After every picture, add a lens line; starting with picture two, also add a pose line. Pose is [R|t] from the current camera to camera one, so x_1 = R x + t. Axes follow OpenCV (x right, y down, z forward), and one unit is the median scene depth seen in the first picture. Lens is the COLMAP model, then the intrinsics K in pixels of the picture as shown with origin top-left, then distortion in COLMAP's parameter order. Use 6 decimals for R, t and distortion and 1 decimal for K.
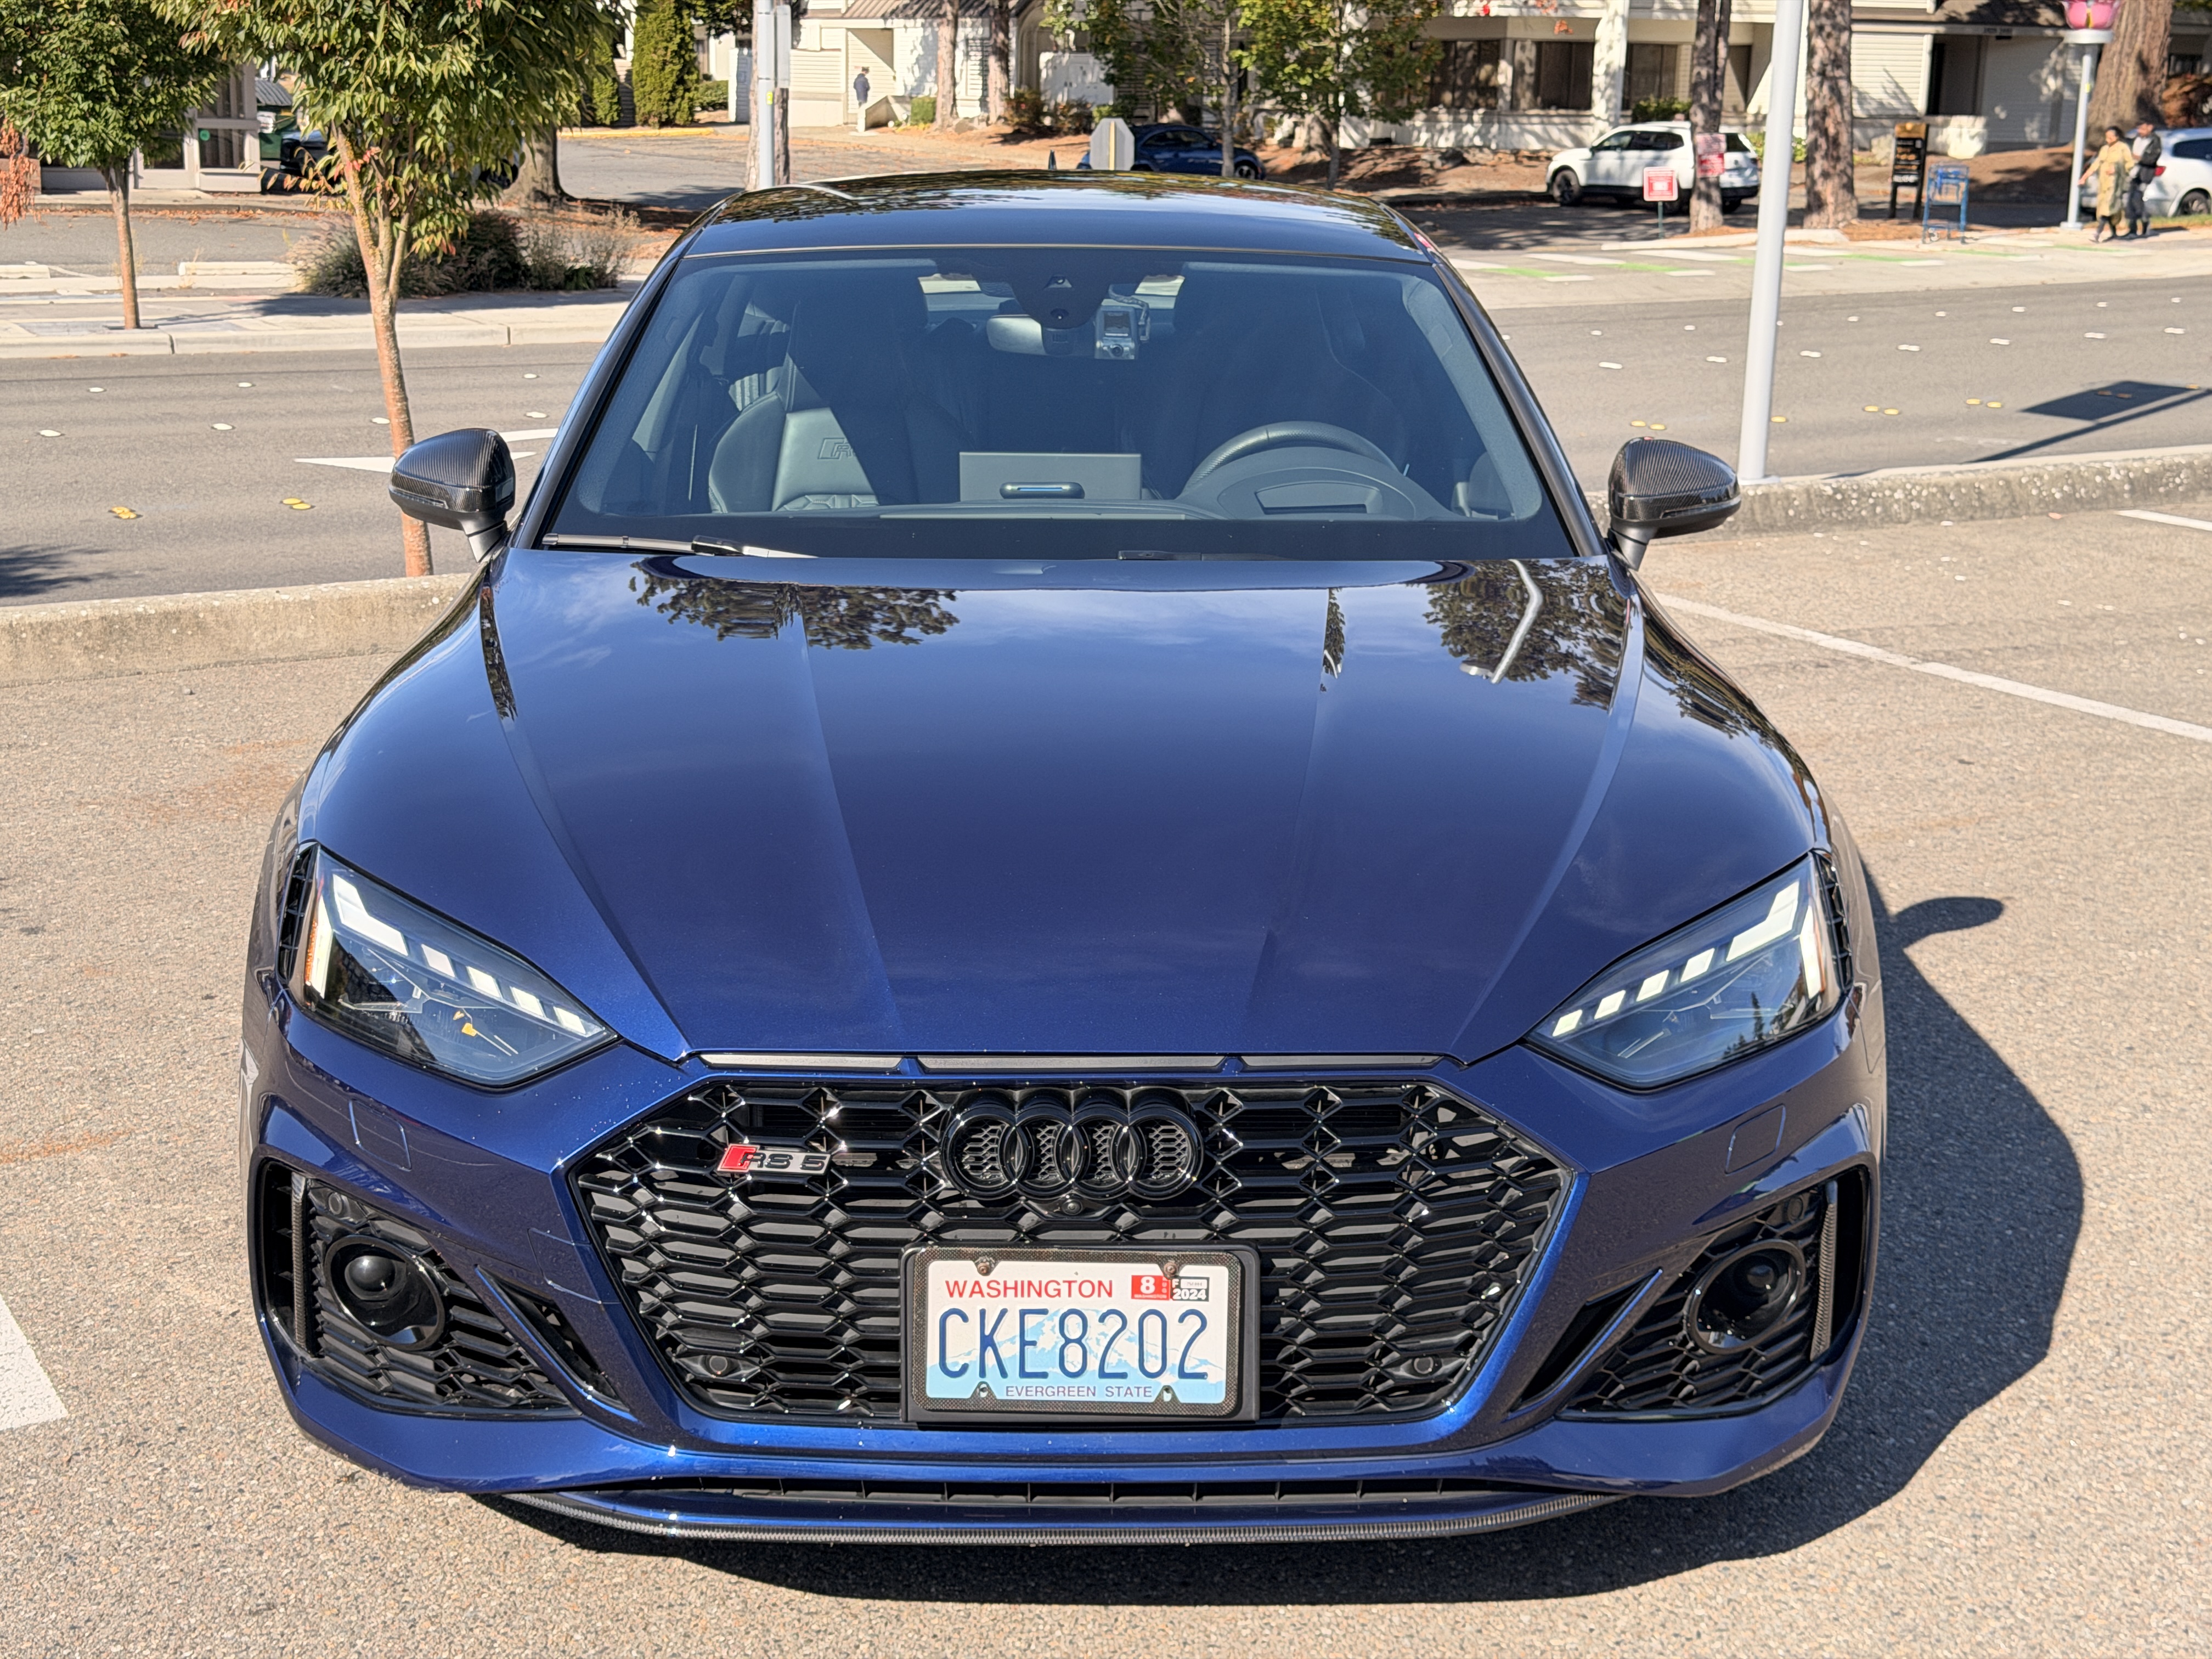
lens RADIAL K [[3030.1, 0, 1106.0], [0, 3030.1, 829.5], [0, 0, 1]] dist [0.151471, -0.199072]
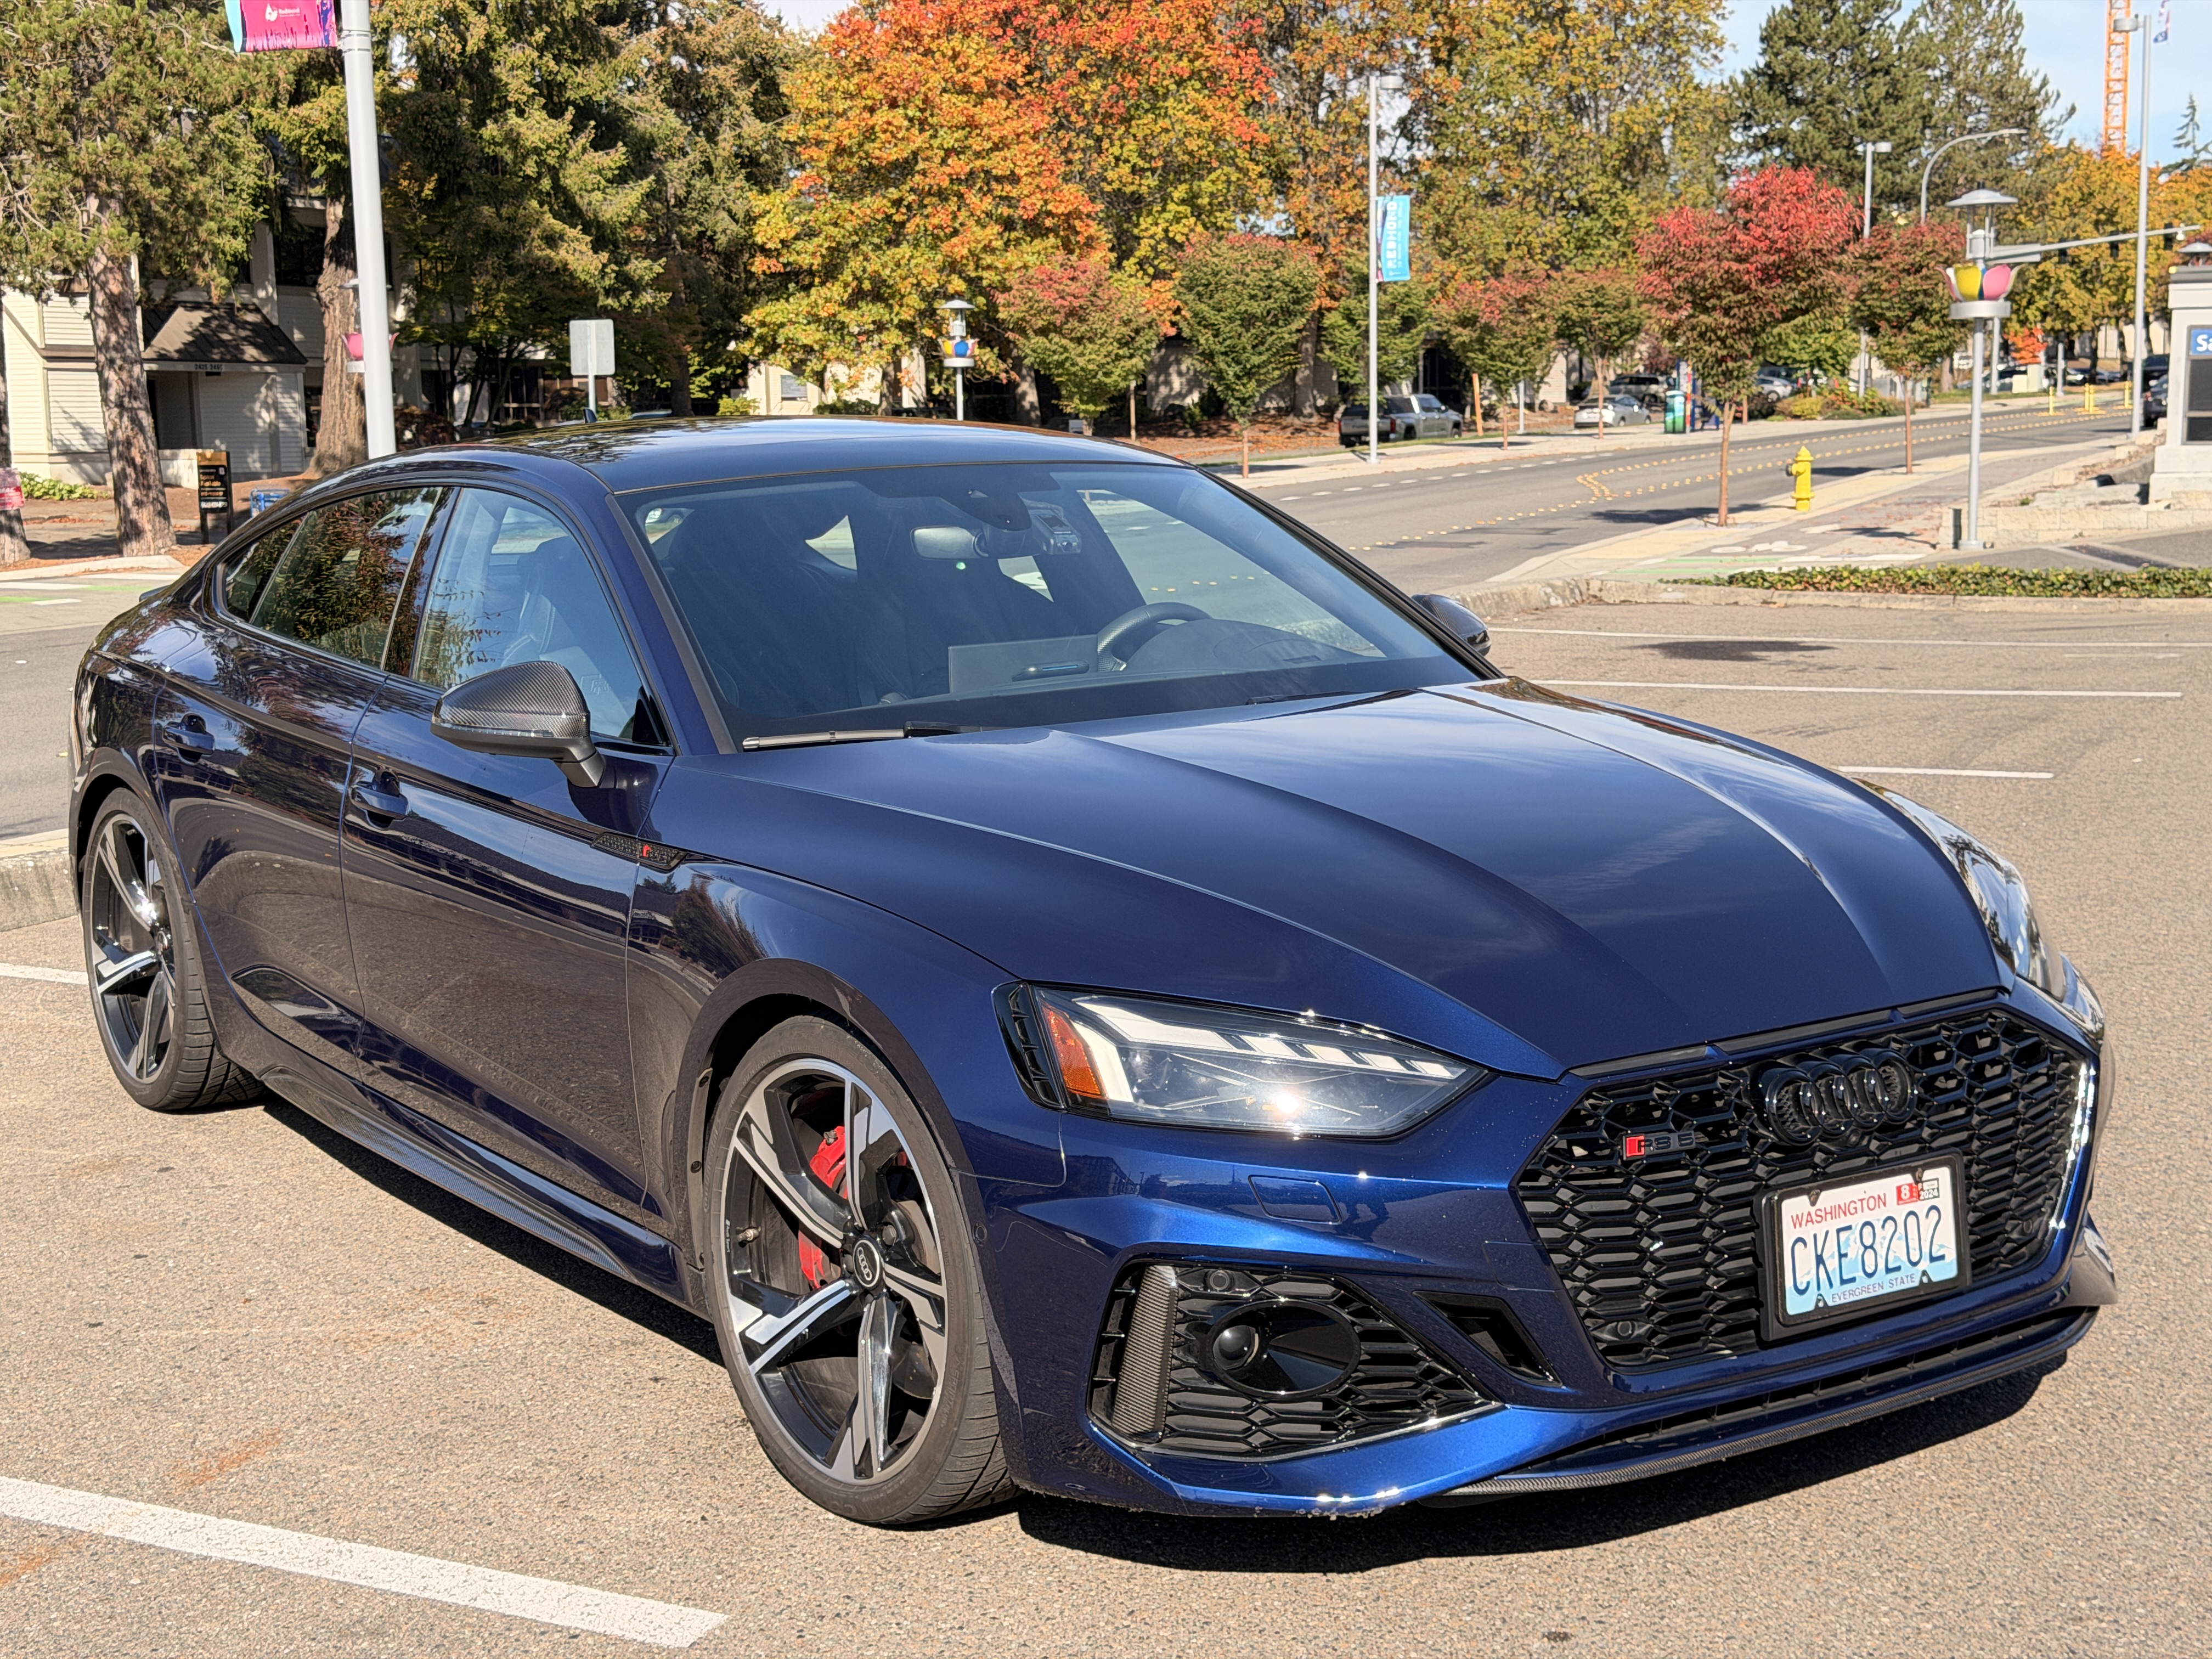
lens RADIAL K [[3030.1, 0, 1106.0], [0, 3030.1, 829.5], [0, 0, 1]] dist [0.151471, -0.199072]
pose [[0.839325, -0.110936, 0.532191, -0.879435], [0.166101, 0.984475, -0.056745, 0.017813], [-0.517633, 0.136025, 0.844721, 0.073395]]
